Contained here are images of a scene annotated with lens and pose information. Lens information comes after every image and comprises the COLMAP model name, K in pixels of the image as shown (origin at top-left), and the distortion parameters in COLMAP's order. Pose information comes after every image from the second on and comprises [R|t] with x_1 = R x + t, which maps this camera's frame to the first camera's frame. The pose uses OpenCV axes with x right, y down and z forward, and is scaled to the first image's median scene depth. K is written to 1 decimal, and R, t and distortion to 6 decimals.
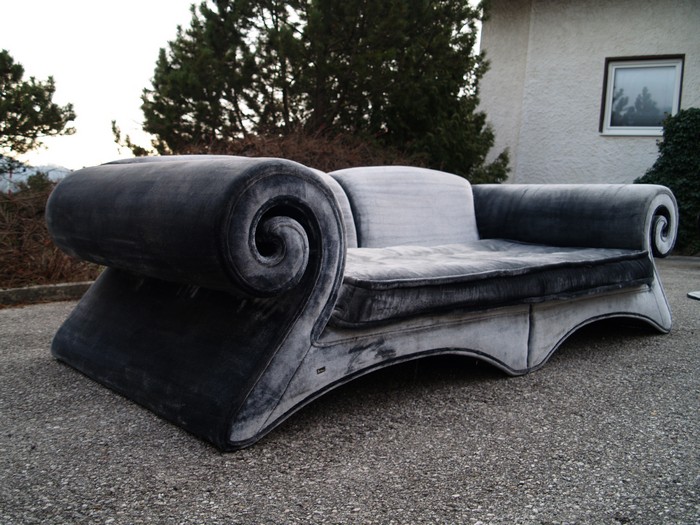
lens RADIAL K [[700.6, 0, 350.0], [0, 700.6, 262.5], [0, 0, 1]] dist [-0.108776, 0.003957]
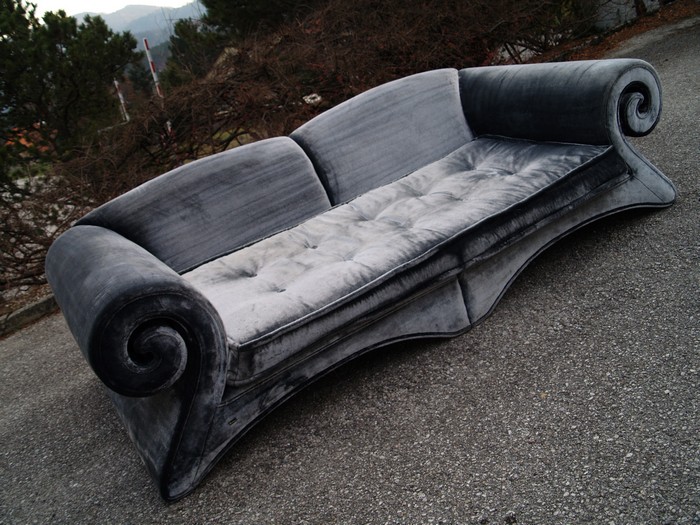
lens RADIAL K [[700.6, 0, 350.0], [0, 700.6, 262.5], [0, 0, 1]] dist [-0.108776, 0.003957]
pose [[0.932433, -0.201236, -0.300123, 0.499141], [0.286231, 0.918280, 0.273558, -0.328265], [0.220547, -0.340979, 0.913834, 0.021771]]
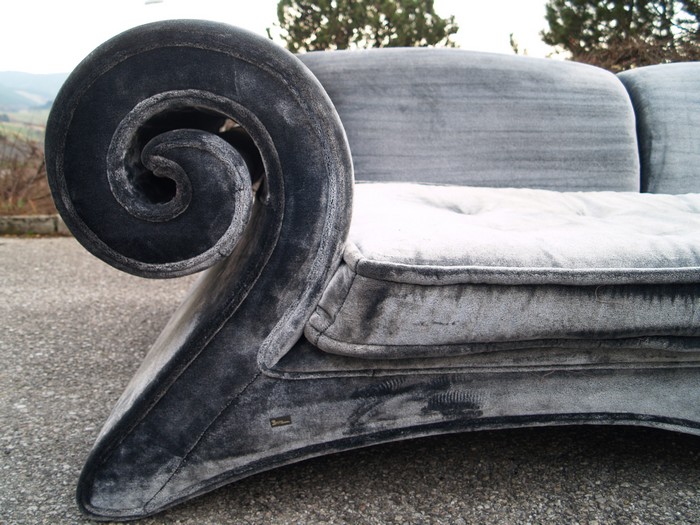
lens RADIAL K [[700.6, 0, 350.0], [0, 700.6, 262.5], [0, 0, 1]] dist [-0.108776, 0.003957]
pose [[0.789998, 0.115032, -0.602221, 0.268126], [-0.050247, 0.991085, 0.123394, -0.030358], [0.611047, -0.067221, 0.788735, 0.538755]]
